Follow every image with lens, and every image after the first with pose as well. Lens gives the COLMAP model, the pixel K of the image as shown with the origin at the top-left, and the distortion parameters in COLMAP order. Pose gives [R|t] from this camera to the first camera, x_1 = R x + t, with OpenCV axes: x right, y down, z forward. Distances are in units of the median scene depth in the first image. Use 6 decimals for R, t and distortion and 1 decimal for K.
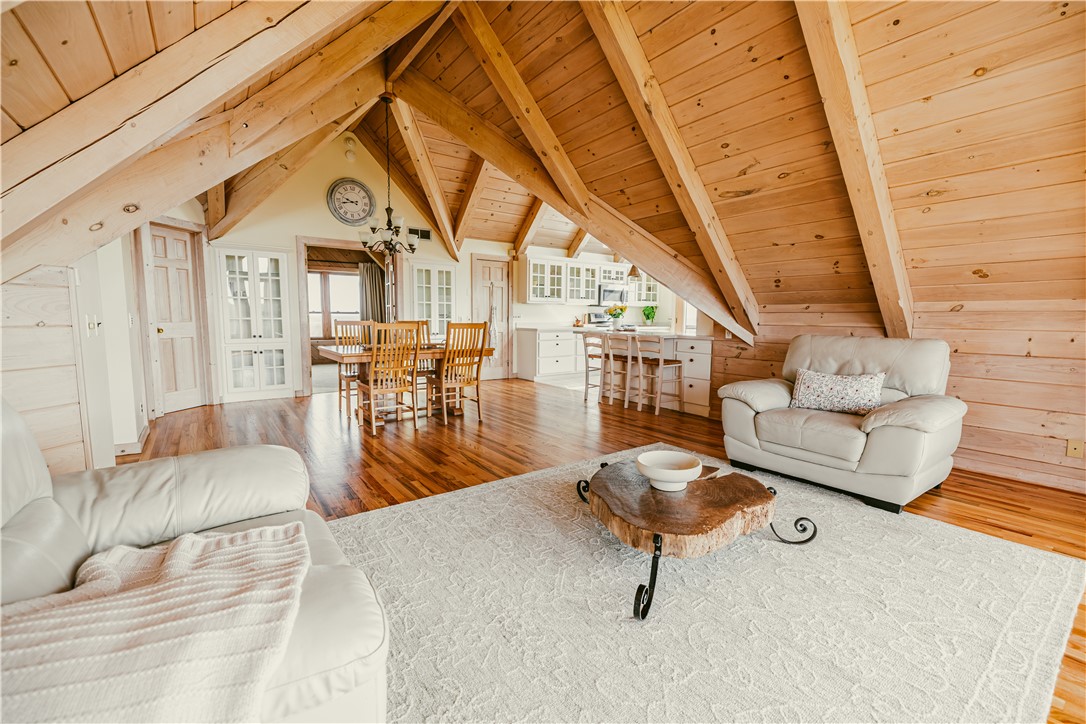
lens RADIAL K [[453.1, 0, 538.9], [0, 453.1, 358.7], [0, 0, 1]] dist [0.001762, 0.000179]
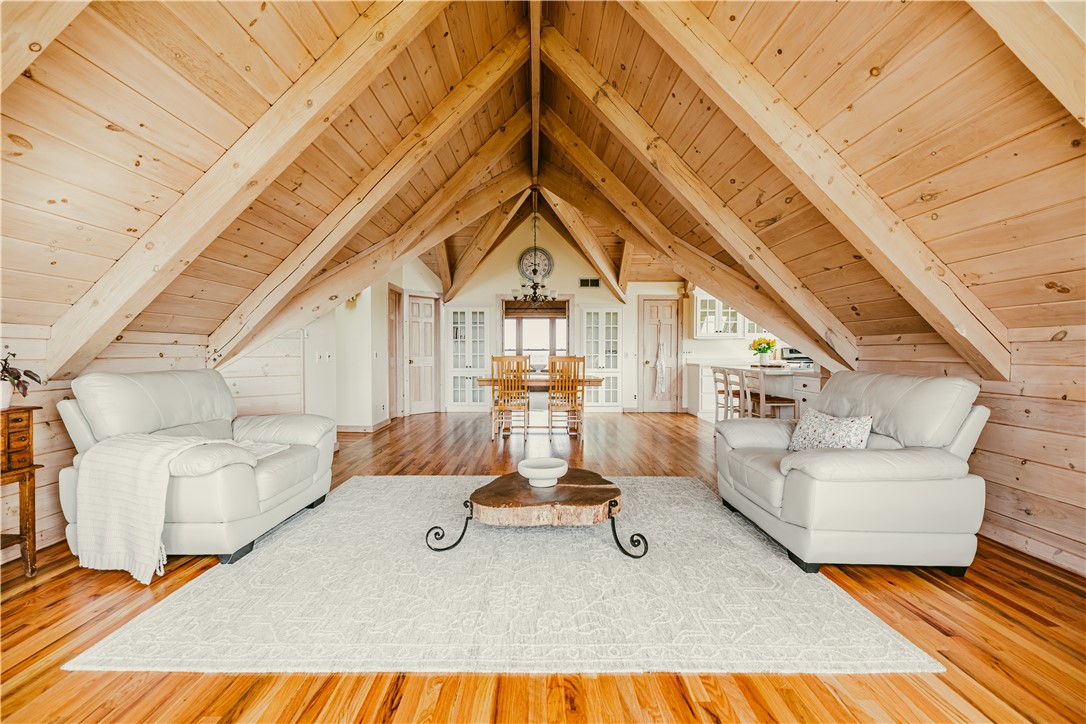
lens RADIAL K [[453.1, 0, 538.9], [0, 453.1, 358.7], [0, 0, 1]] dist [0.001762, 0.000179]
pose [[0.809266, 0.003993, -0.587429, 0.464453], [-0.051585, 0.996597, -0.064291, 0.006829], [0.585173, 0.082331, 0.806718, -0.022417]]
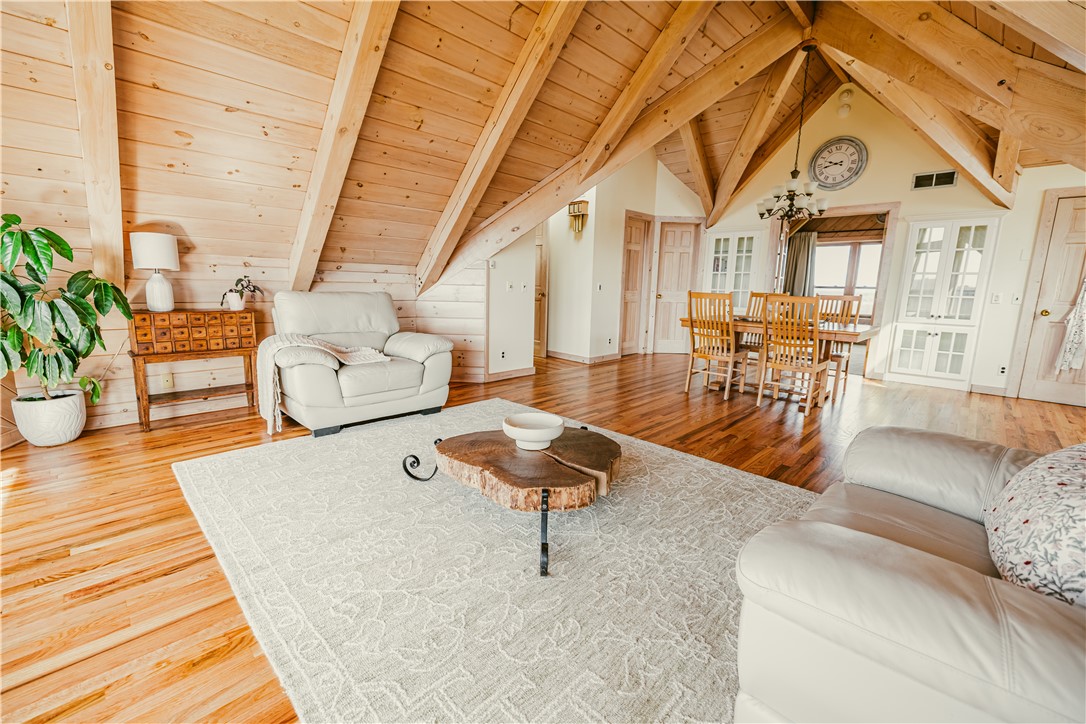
lens RADIAL K [[453.1, 0, 538.9], [0, 453.1, 358.7], [0, 0, 1]] dist [0.001762, 0.000179]
pose [[0.160908, 0.160555, -0.973823, 0.574775], [-0.115573, 0.982957, 0.142965, -0.027914], [0.980179, 0.089543, 0.176722, 0.373231]]
